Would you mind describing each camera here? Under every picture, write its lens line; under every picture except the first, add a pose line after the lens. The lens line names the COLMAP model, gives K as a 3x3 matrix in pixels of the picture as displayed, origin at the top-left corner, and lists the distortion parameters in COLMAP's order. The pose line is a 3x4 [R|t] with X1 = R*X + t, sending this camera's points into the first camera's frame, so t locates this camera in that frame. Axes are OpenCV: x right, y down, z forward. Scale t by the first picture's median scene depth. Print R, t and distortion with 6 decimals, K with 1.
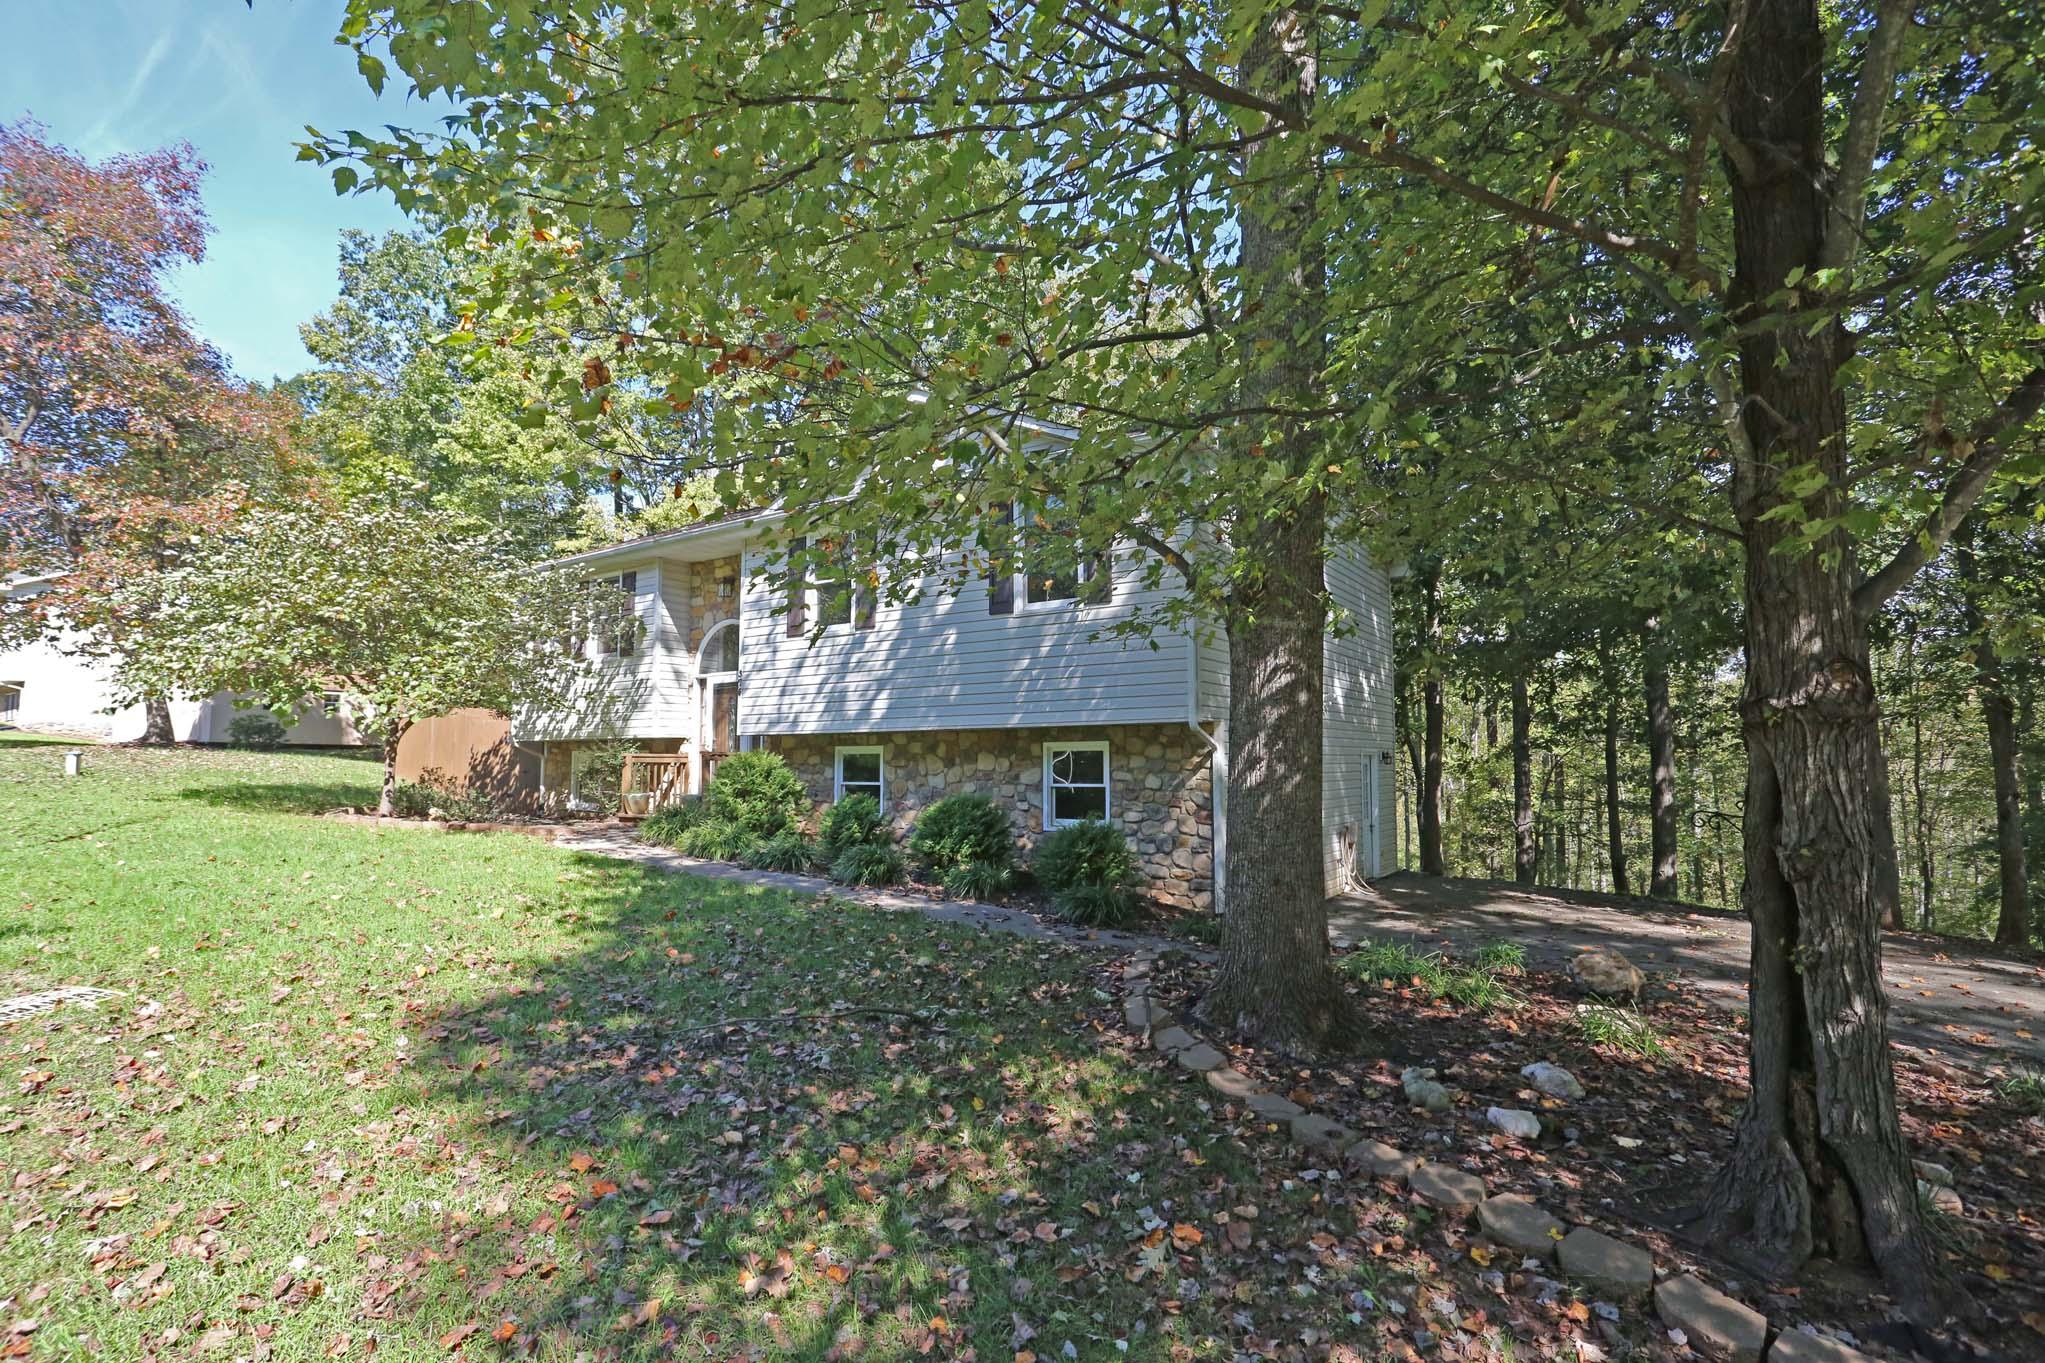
lens RADIAL K [[1002.3, 0, 998.1], [0, 1002.3, 677.0], [0, 0, 1]] dist [-0.059694, 0.021895]
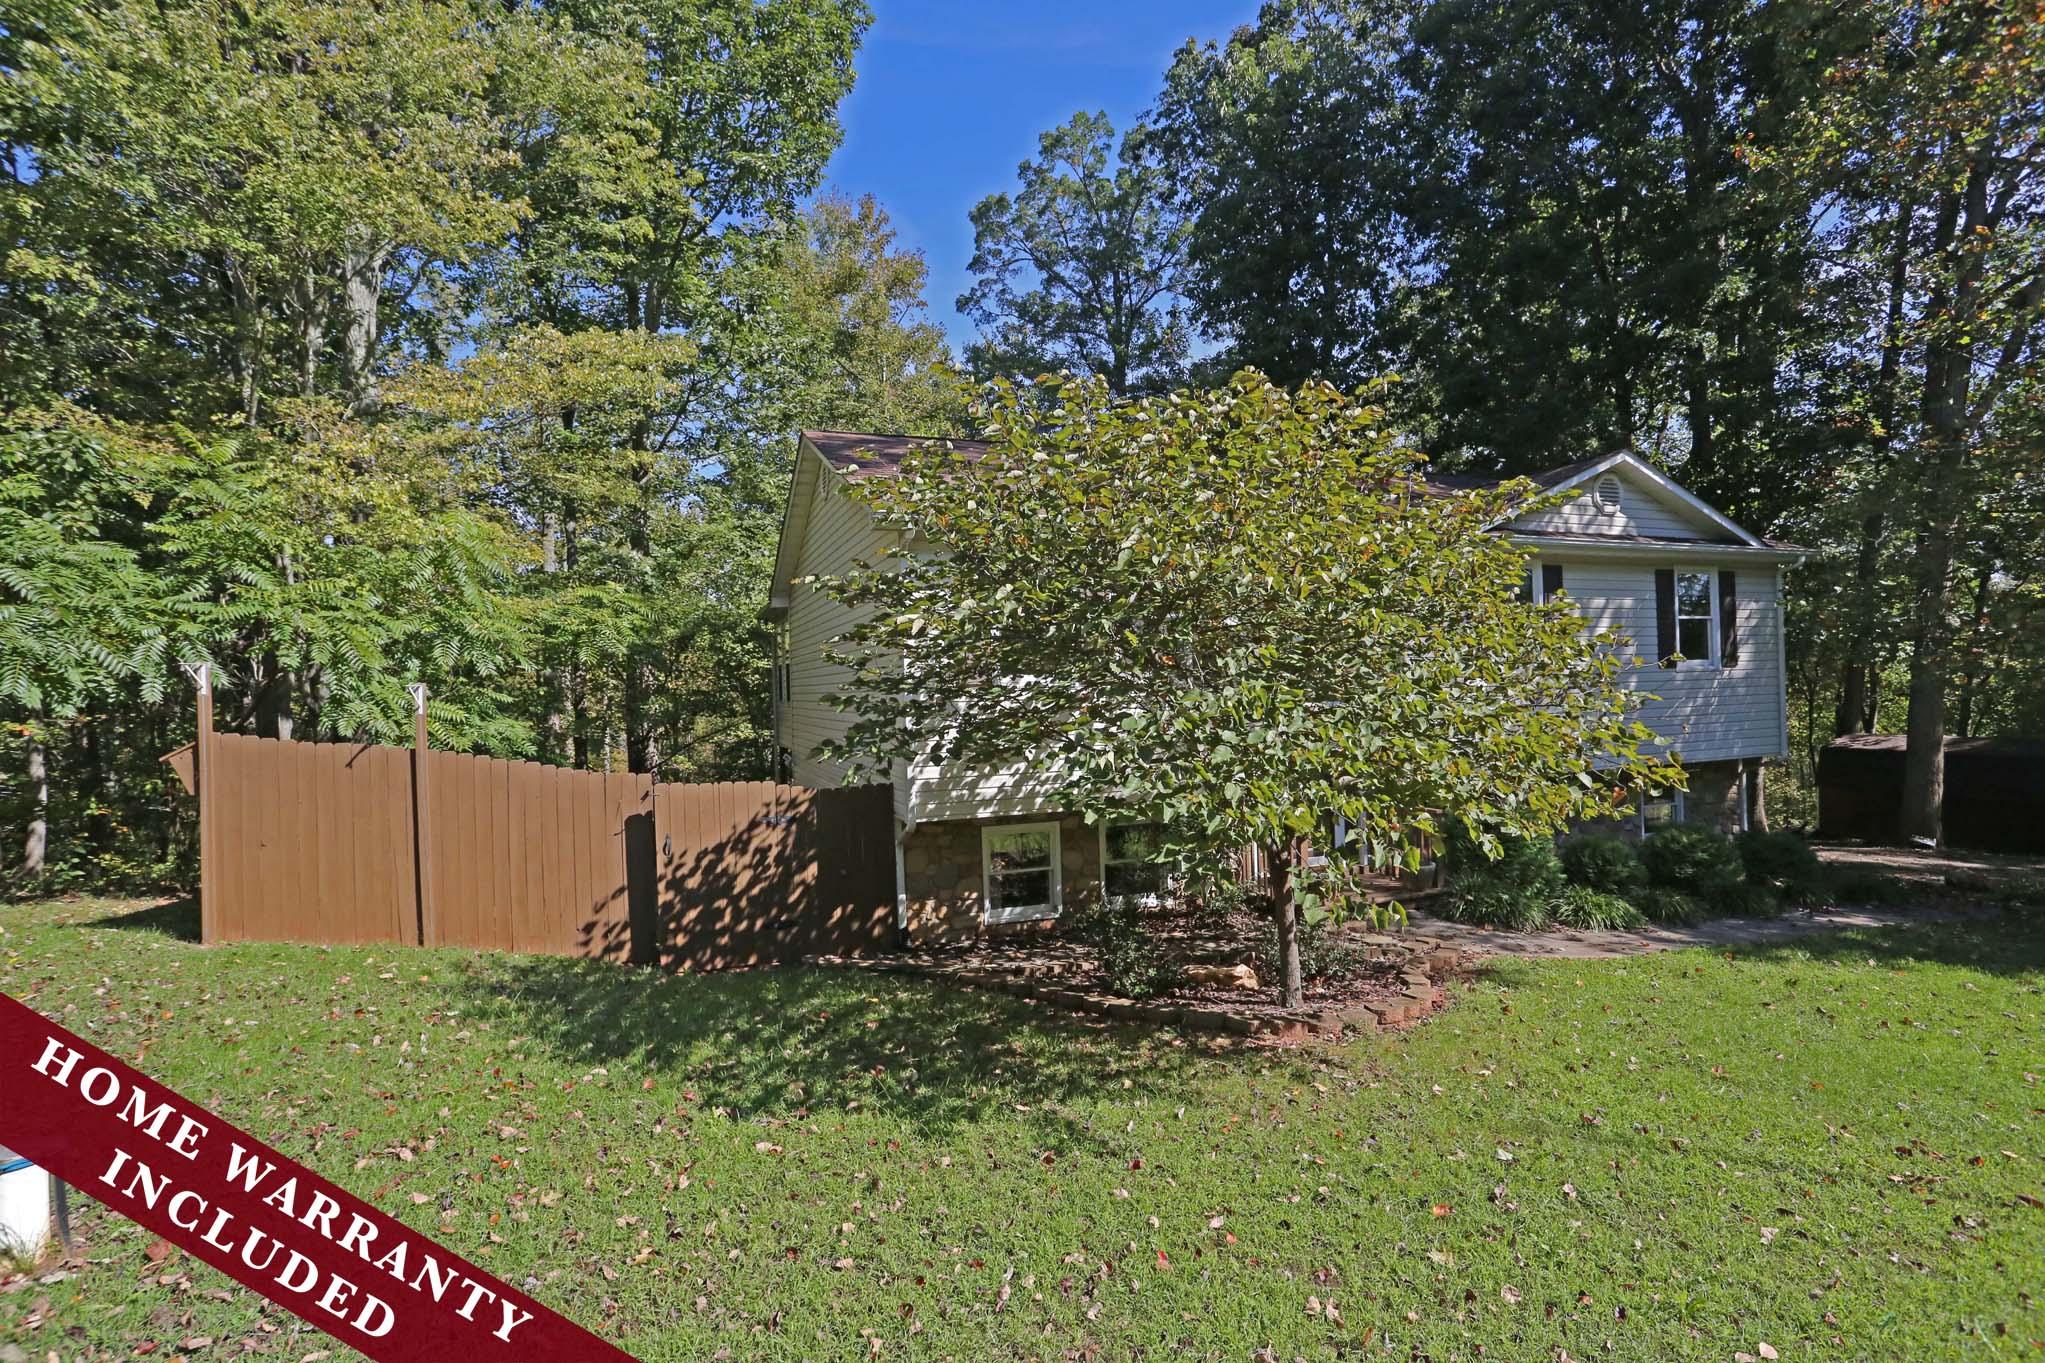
lens RADIAL K [[1002.3, 0, 1028.5], [0, 1002.3, 682.1], [0, 0, 1]] dist [-0.059694, 0.021895]
pose [[0.564286, -0.002845, 0.825575, -1.007977], [-0.047128, 0.998252, 0.035652, -0.037943], [-0.824233, -0.059025, 0.563165, 0.714620]]
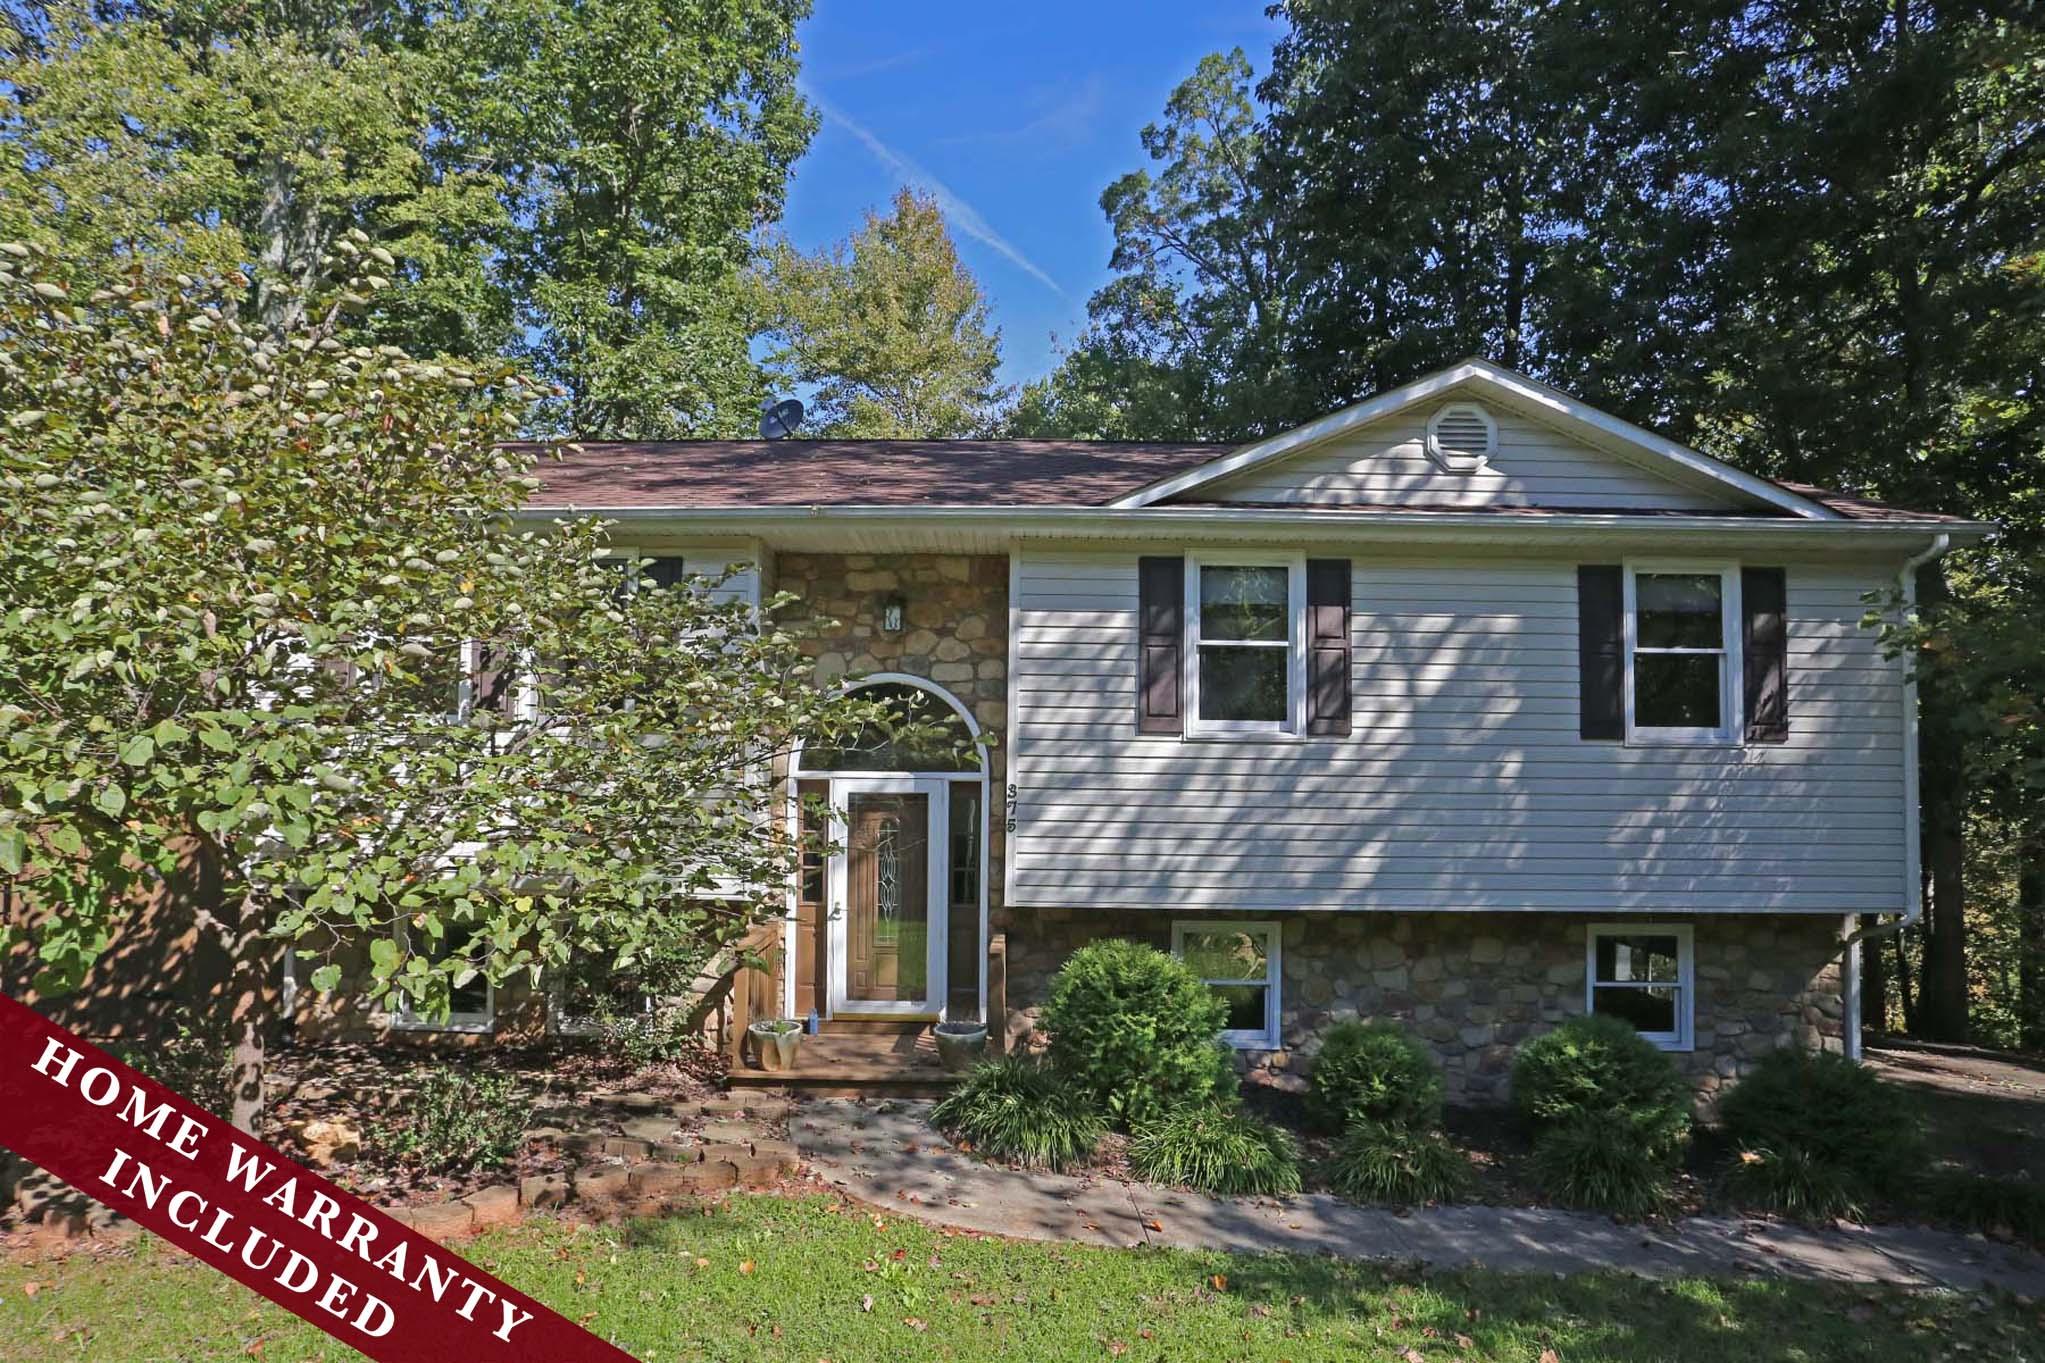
lens RADIAL K [[1122.5, 0, 972.8], [0, 1122.5, 729.4], [0, 0, 1]] dist [-0.054617, 0.015922]
pose [[0.833682, 0.040283, 0.550773, -0.547234], [-0.065132, 0.997548, 0.025627, -0.044561], [-0.548390, -0.057238, 0.834261, 0.458608]]
